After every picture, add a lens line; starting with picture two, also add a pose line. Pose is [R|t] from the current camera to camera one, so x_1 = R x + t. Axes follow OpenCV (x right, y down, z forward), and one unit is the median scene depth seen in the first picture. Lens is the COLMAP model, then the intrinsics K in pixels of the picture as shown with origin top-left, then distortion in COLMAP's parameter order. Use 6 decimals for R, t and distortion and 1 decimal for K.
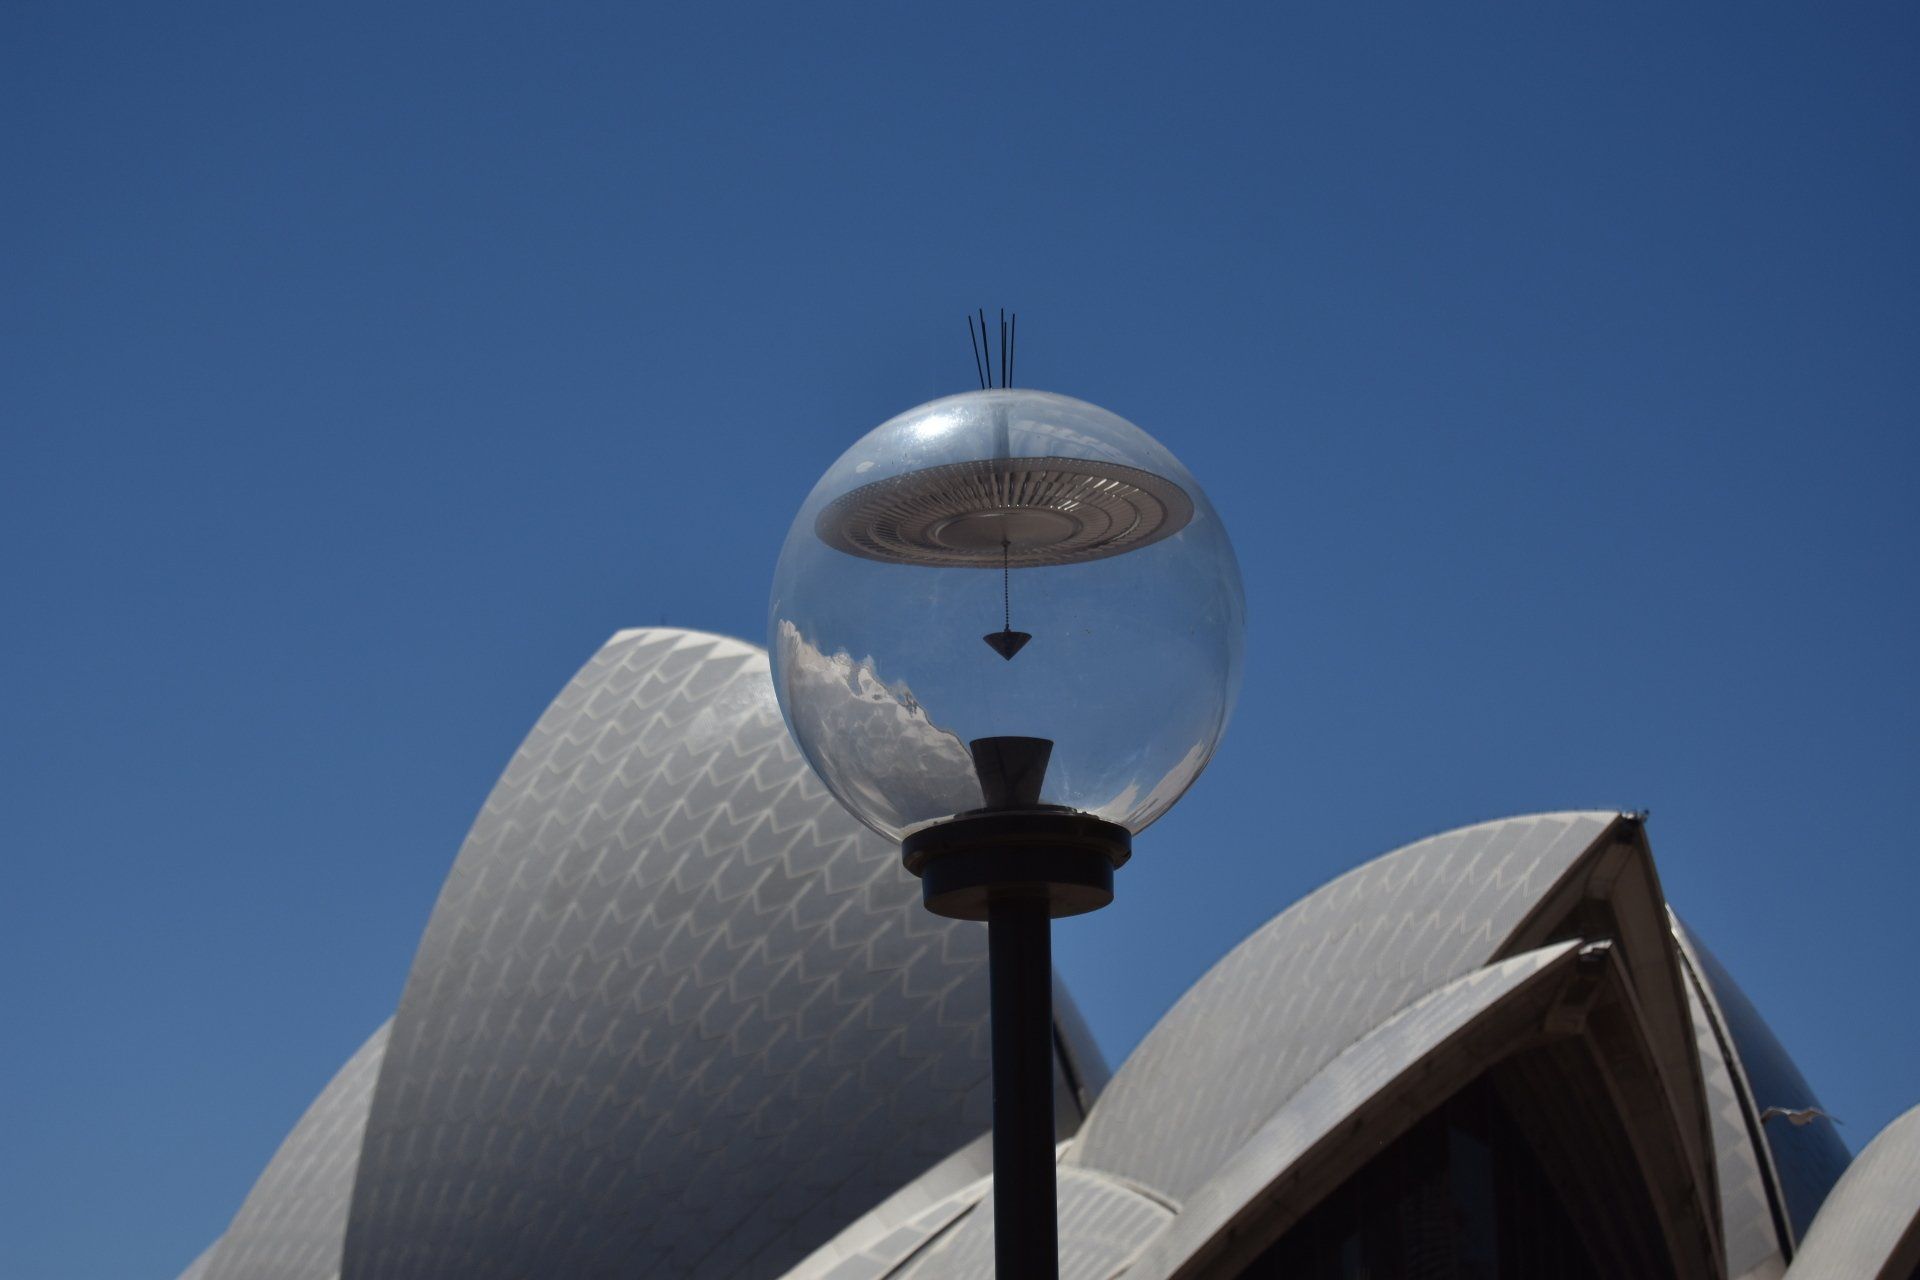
lens RADIAL K [[4368.0, 0, 960.0], [0, 4368.0, 640.0], [0, 0, 1]] dist [-0.037743, 0.095308]
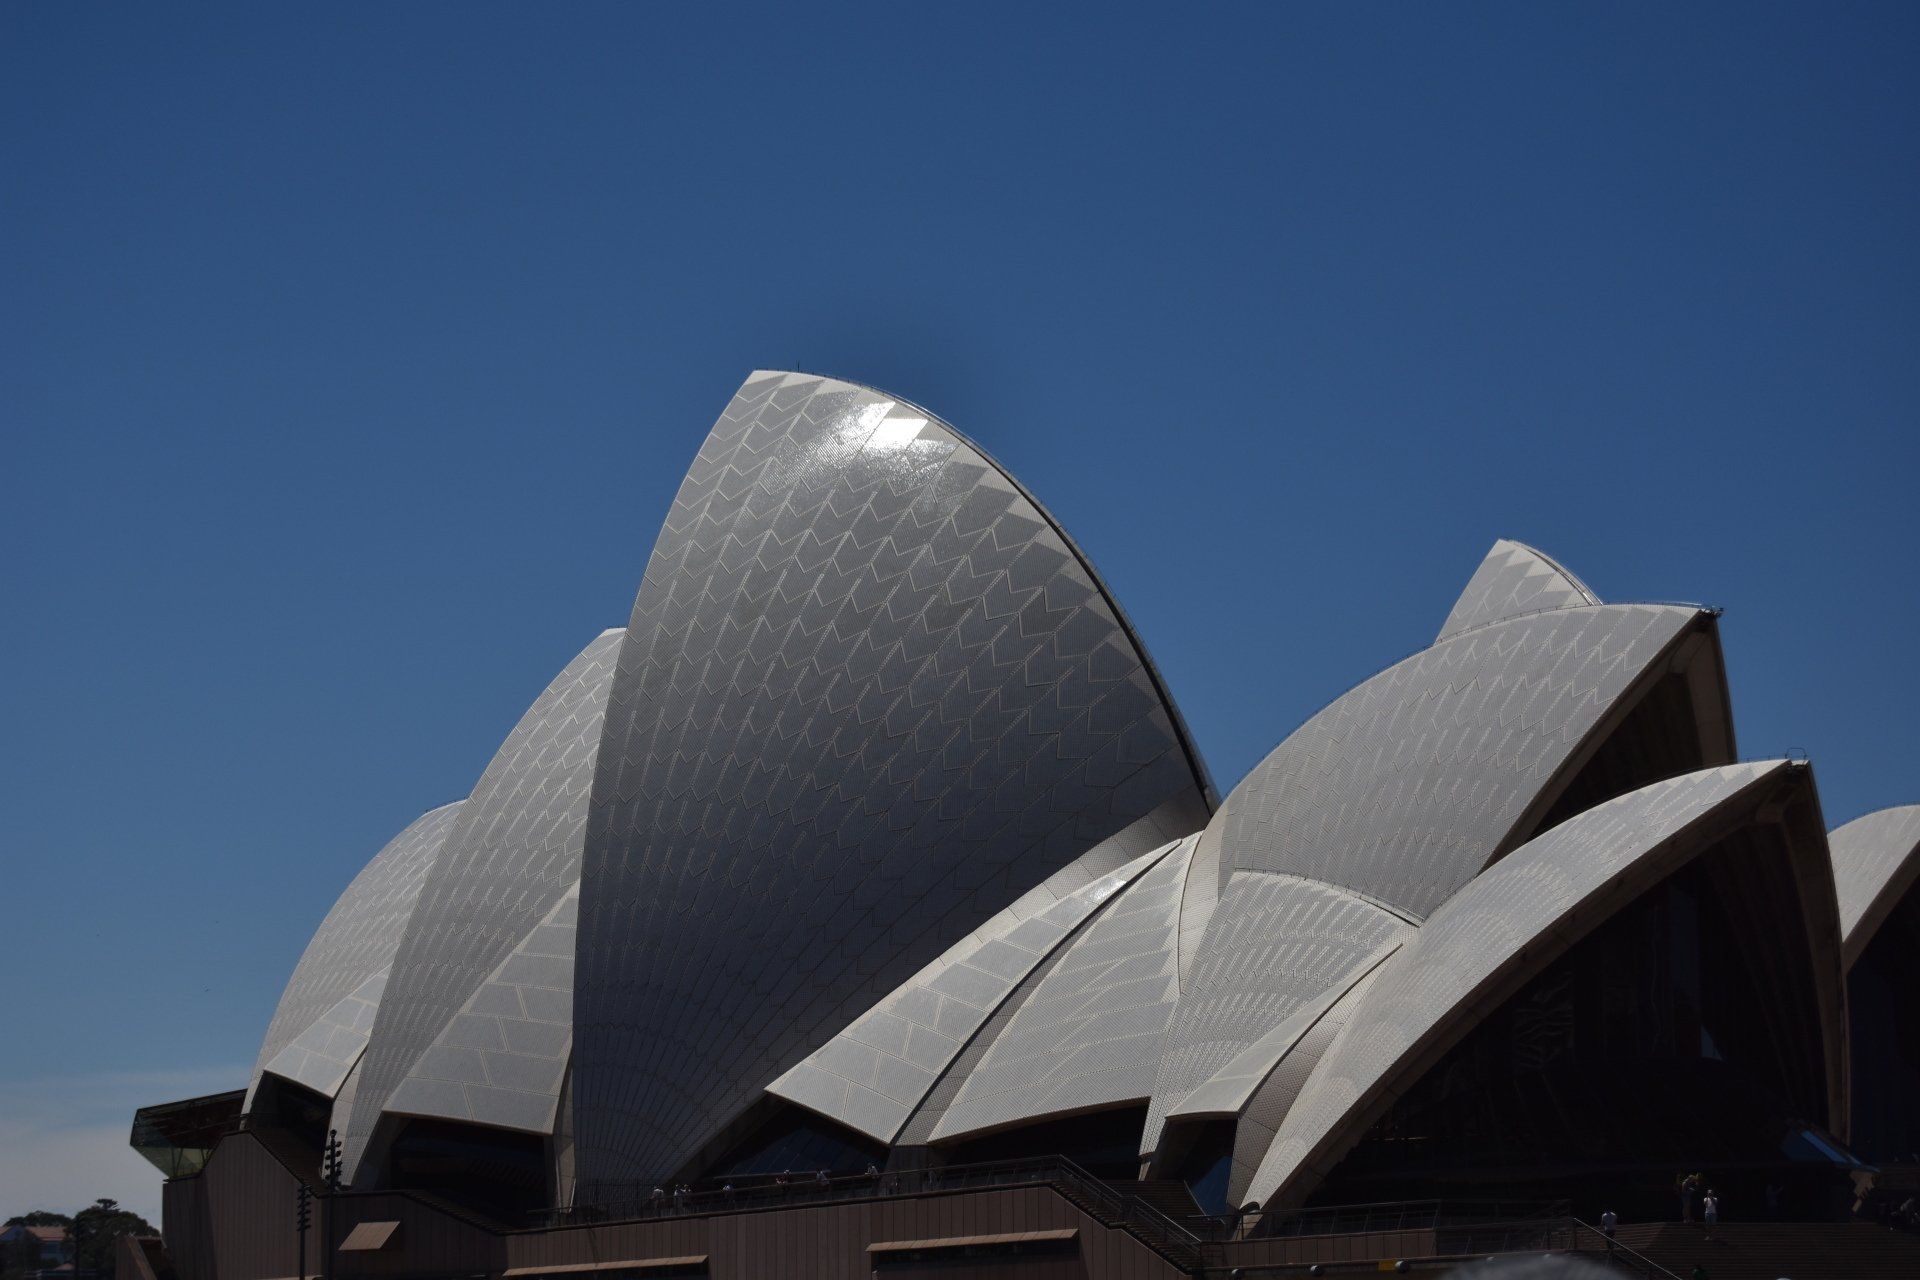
lens RADIAL K [[4368.0, 0, 960.0], [0, 4368.0, 640.0], [0, 0, 1]] dist [-0.037743, 0.095308]
pose [[0.997070, 0.027315, 0.071449, -0.125441], [-0.034095, 0.994848, 0.095474, -0.052711], [-0.068473, -0.097631, 0.992864, -0.211810]]
